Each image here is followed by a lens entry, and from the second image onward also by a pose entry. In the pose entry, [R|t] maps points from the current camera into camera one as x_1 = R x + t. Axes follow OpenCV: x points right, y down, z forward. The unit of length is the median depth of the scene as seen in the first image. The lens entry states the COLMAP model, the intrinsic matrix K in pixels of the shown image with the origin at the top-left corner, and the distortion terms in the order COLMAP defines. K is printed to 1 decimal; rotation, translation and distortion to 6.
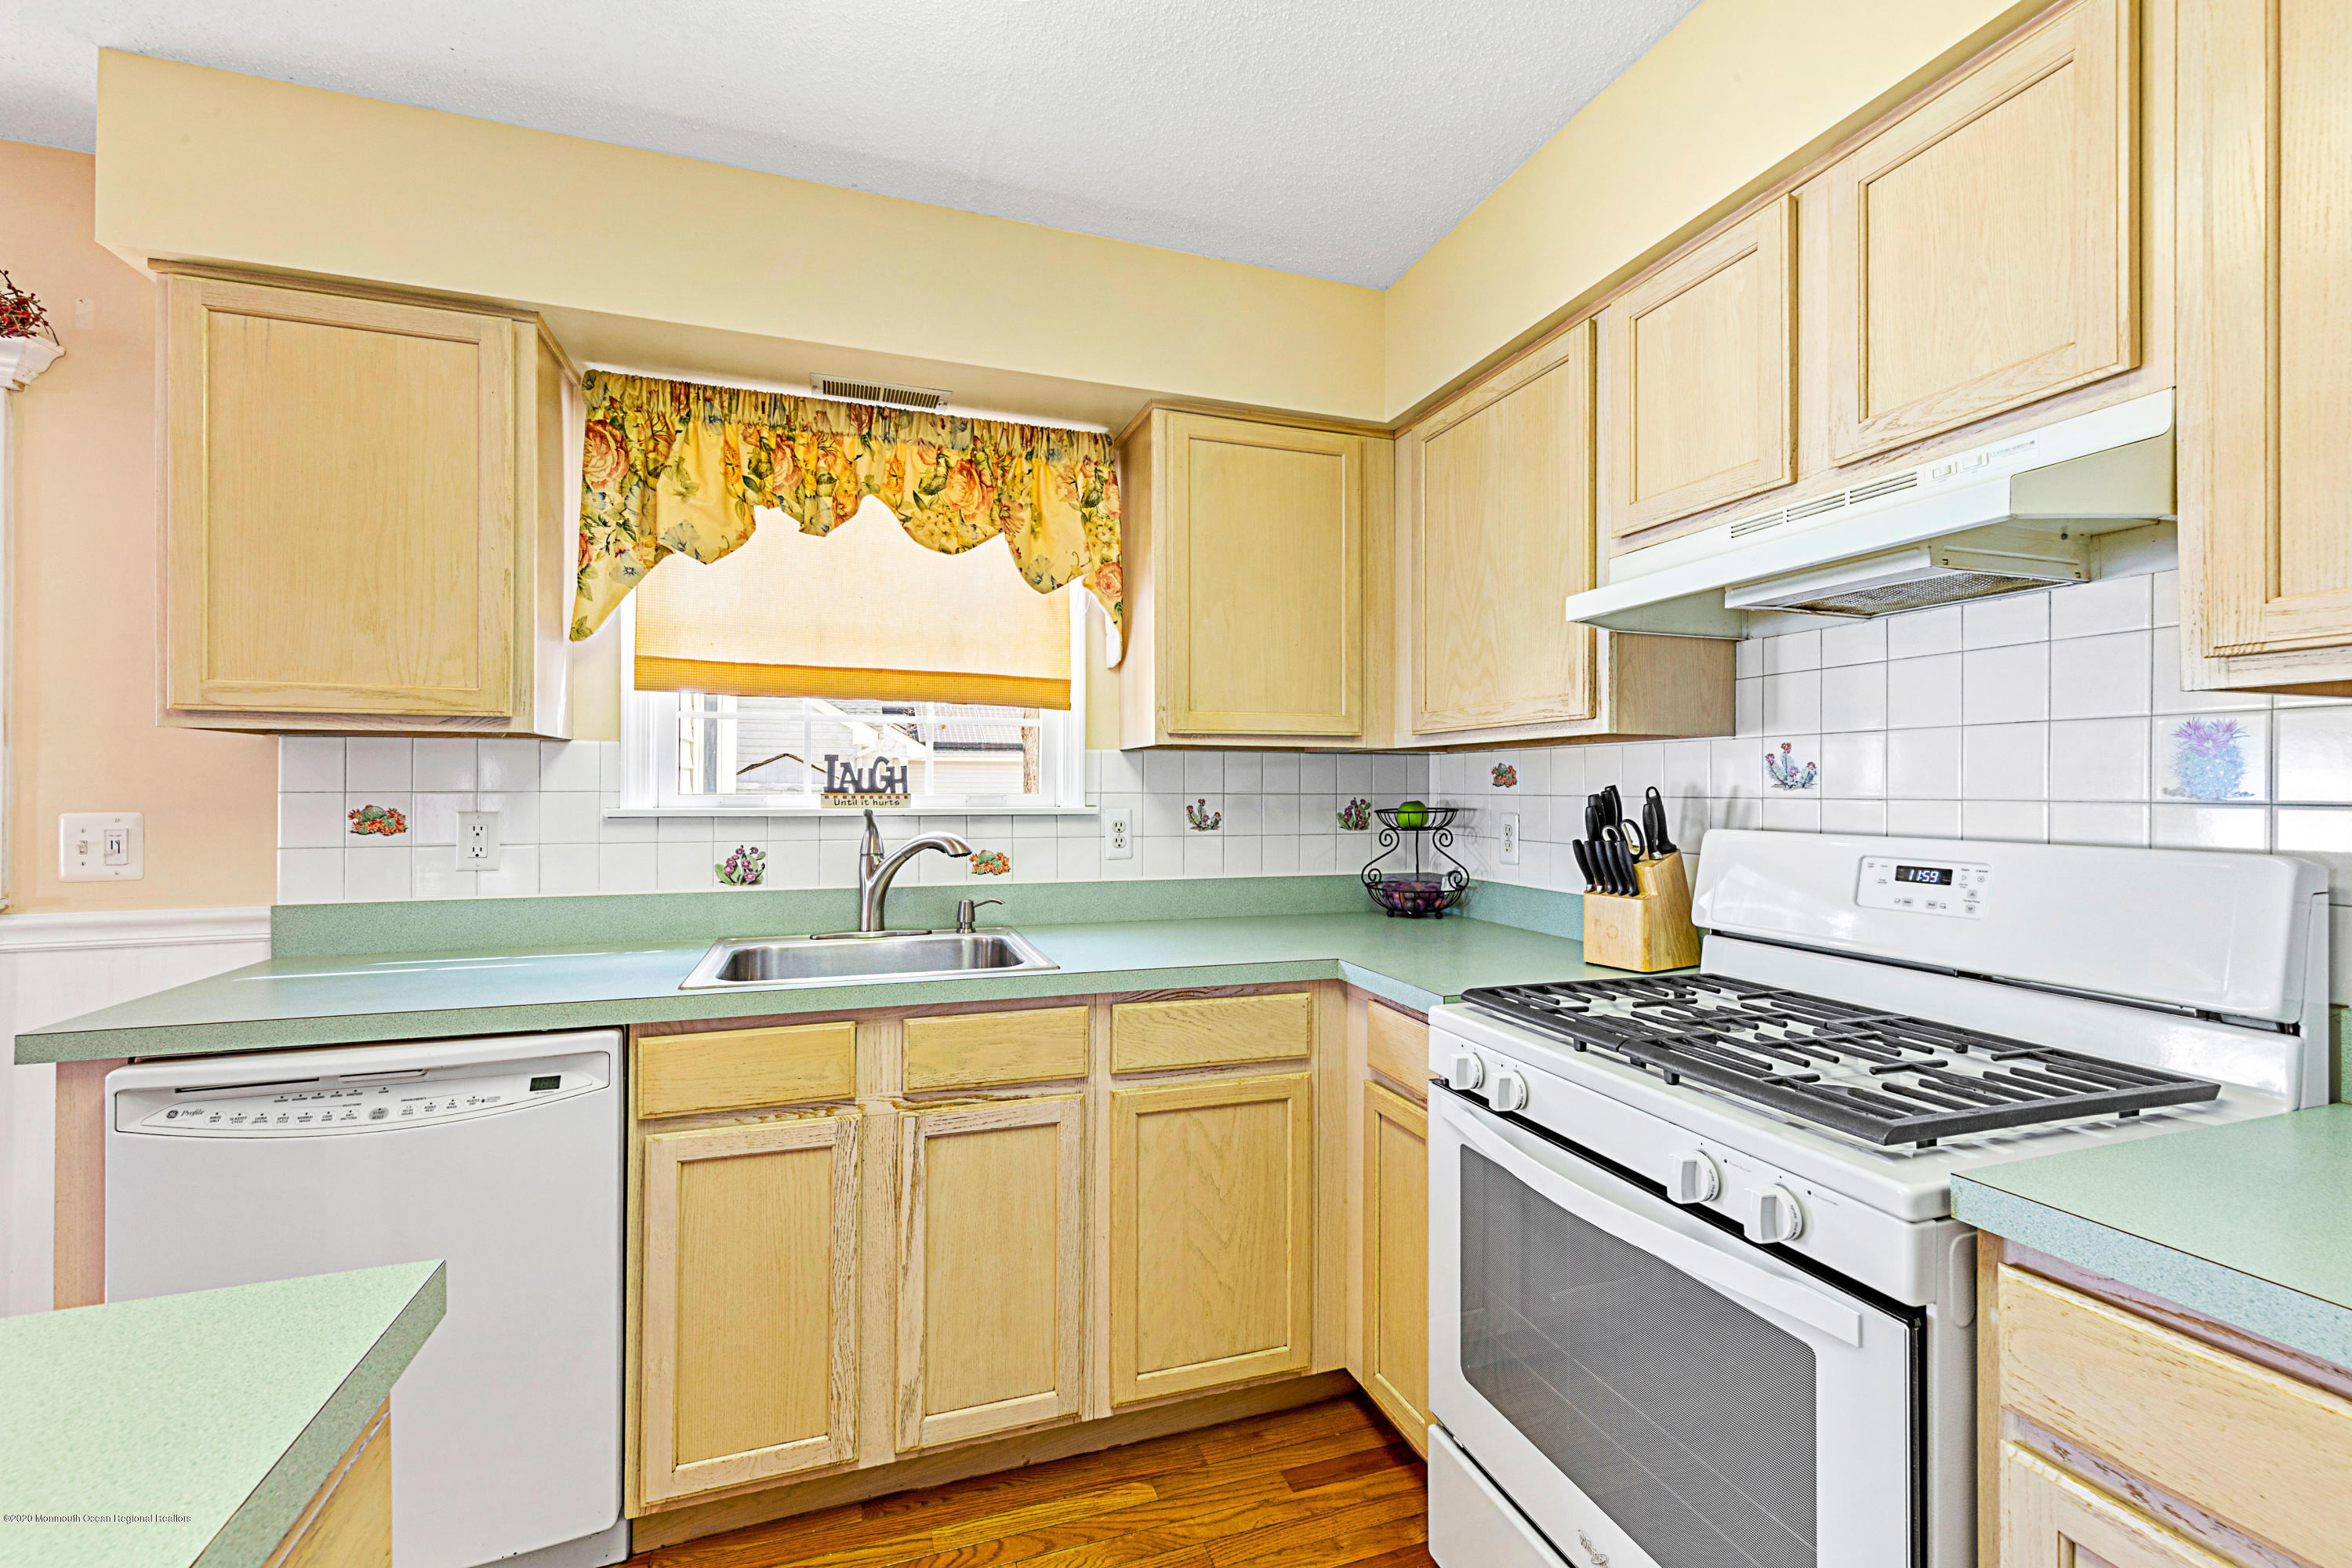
lens RADIAL K [[979.8, 0, 1169.1], [0, 979.8, 784.2], [0, 0, 1]] dist [0.006850, -0.000801]
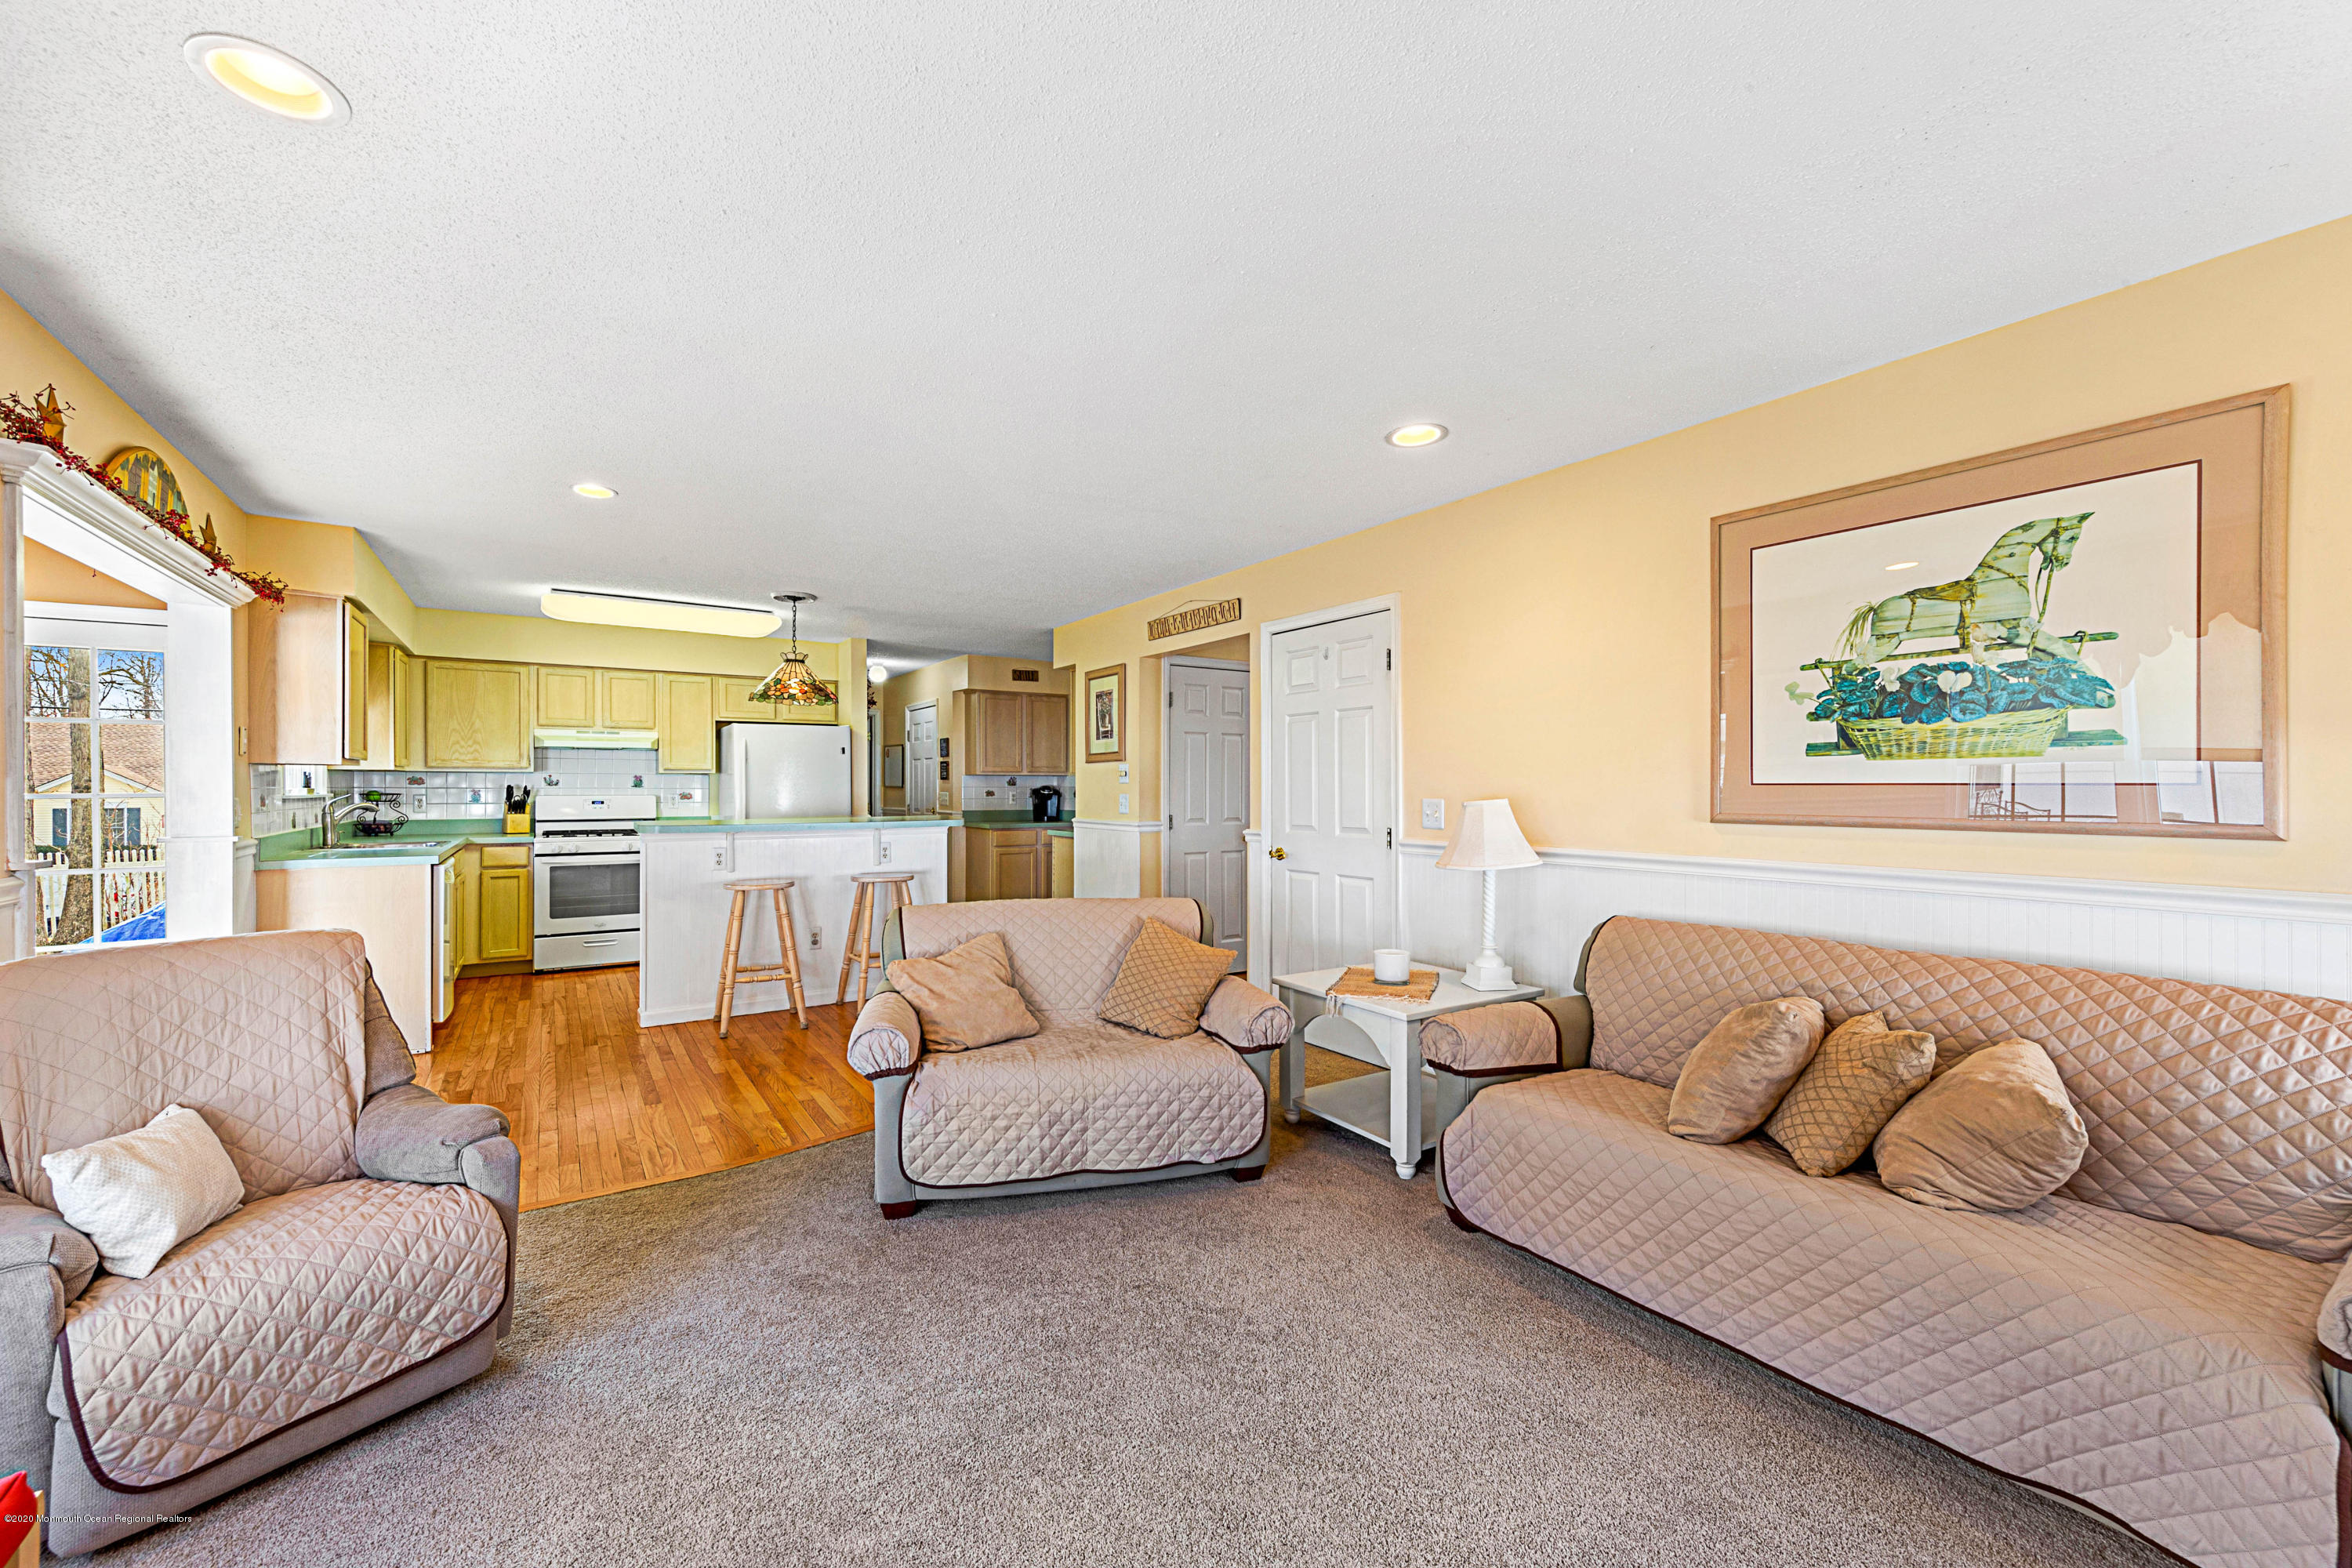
lens RADIAL K [[923.6, 0, 1170.2], [0, 923.6, 787.9], [0, 0, 1]] dist [0.005986, -0.000215]
pose [[-0.262163, -0.003818, 0.965016, -3.538966], [-0.006965, 0.999974, 0.002064, -0.011623], [-0.964998, -0.006180, -0.262183, -0.473629]]
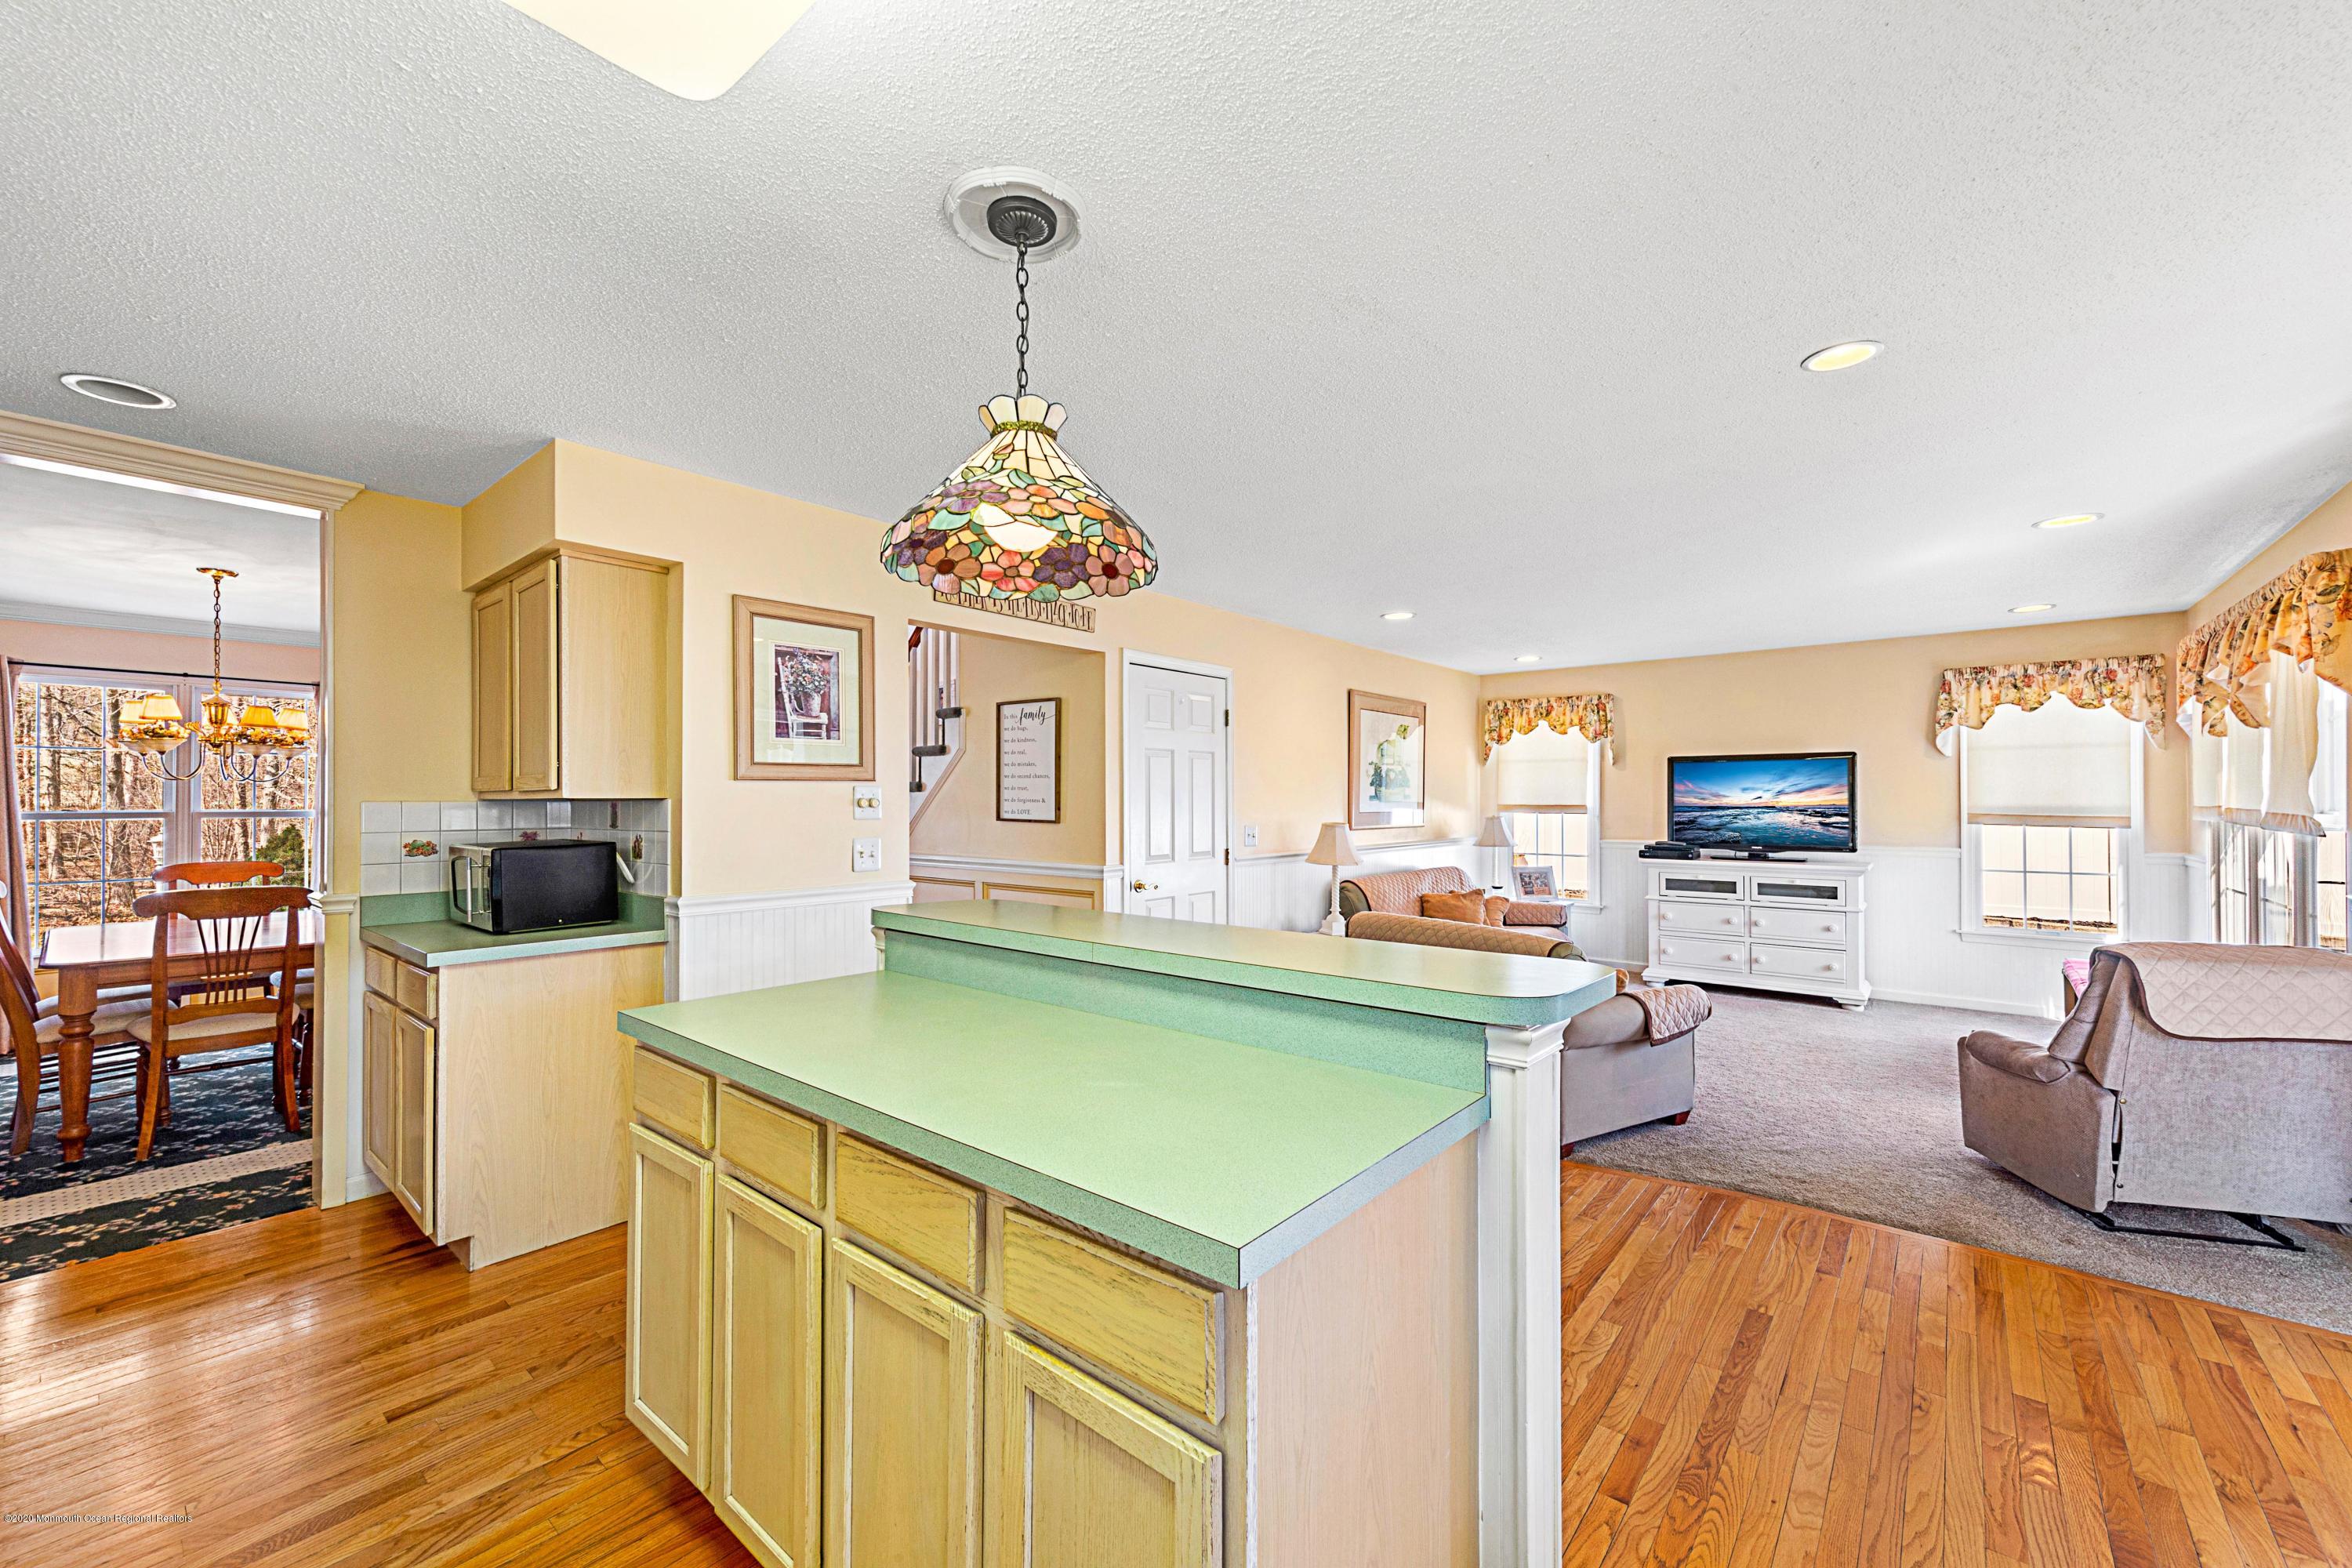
lens RADIAL K [[923.6, 0, 1164.7], [0, 923.6, 793.0], [0, 0, 1]] dist [0.005986, -0.000215]
pose [[-0.858966, -0.006121, -0.511995, -0.000362], [0.001467, 0.999895, -0.014415, -0.044912], [0.512030, -0.013133, -0.858867, 0.759950]]
